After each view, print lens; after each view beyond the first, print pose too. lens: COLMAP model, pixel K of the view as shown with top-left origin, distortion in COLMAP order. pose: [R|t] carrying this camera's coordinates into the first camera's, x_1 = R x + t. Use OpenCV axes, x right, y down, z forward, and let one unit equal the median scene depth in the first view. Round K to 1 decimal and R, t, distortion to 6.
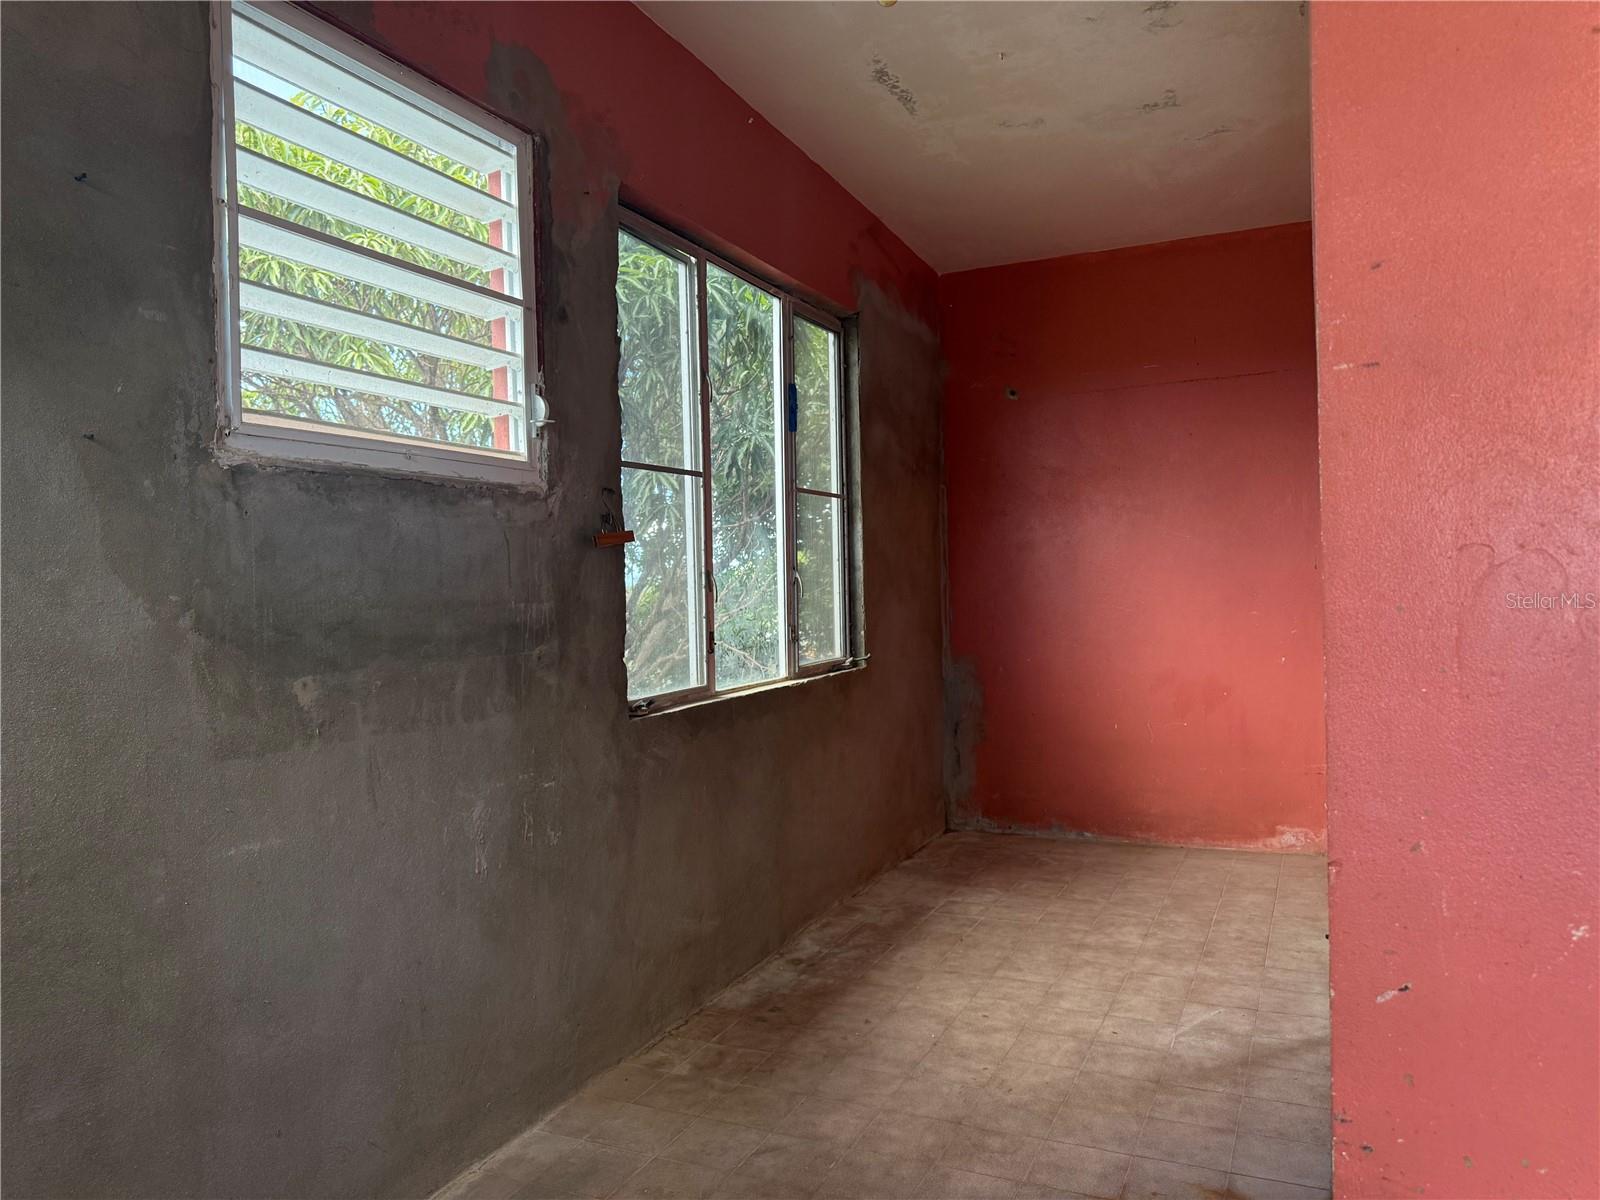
lens RADIAL K [[1119.6, 0, 800.0], [0, 1119.6, 600.0], [0, 0, 1]] dist [0.003640, 0.000619]
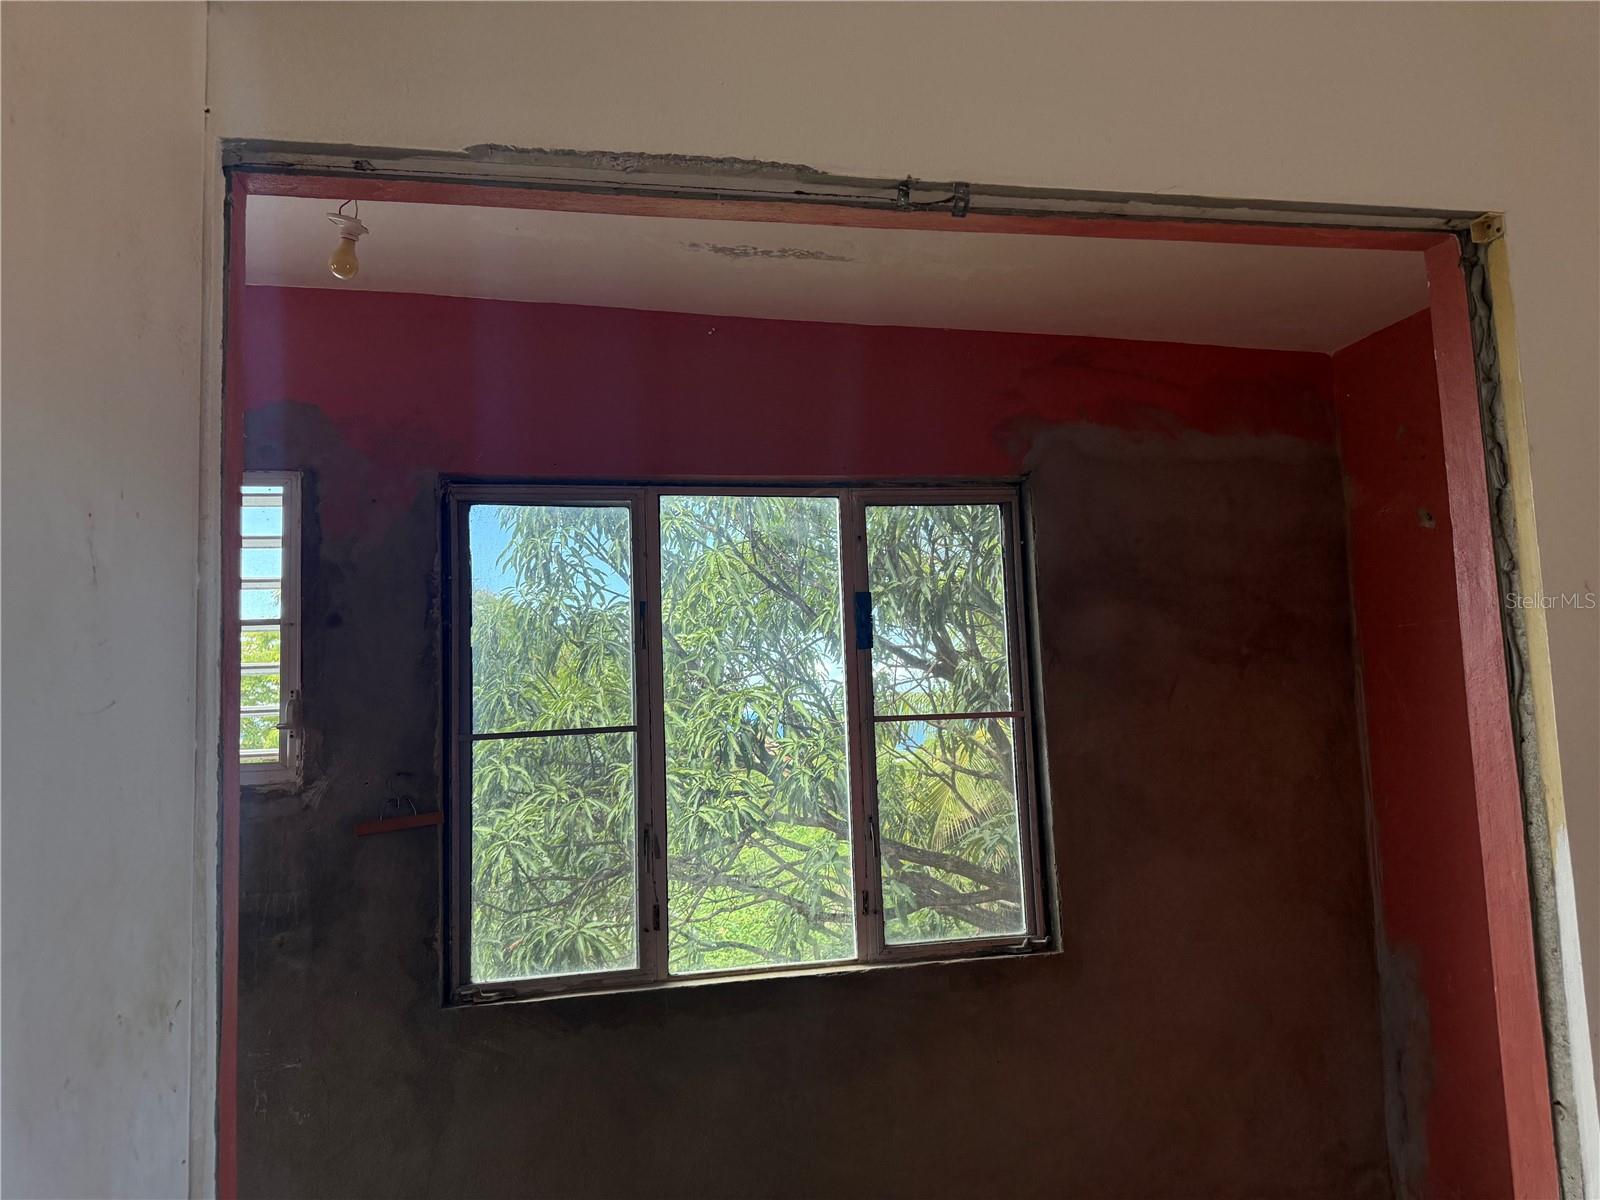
lens RADIAL K [[1108.8, 0, 800.0], [0, 1108.8, 600.0], [0, 0, 1]] dist [0.105292, -0.148264]
pose [[0.591205, -0.074524, -0.803071, 0.876168], [0.007124, 0.996165, -0.087199, -0.164115], [0.806490, 0.045832, 0.589469, 0.674600]]
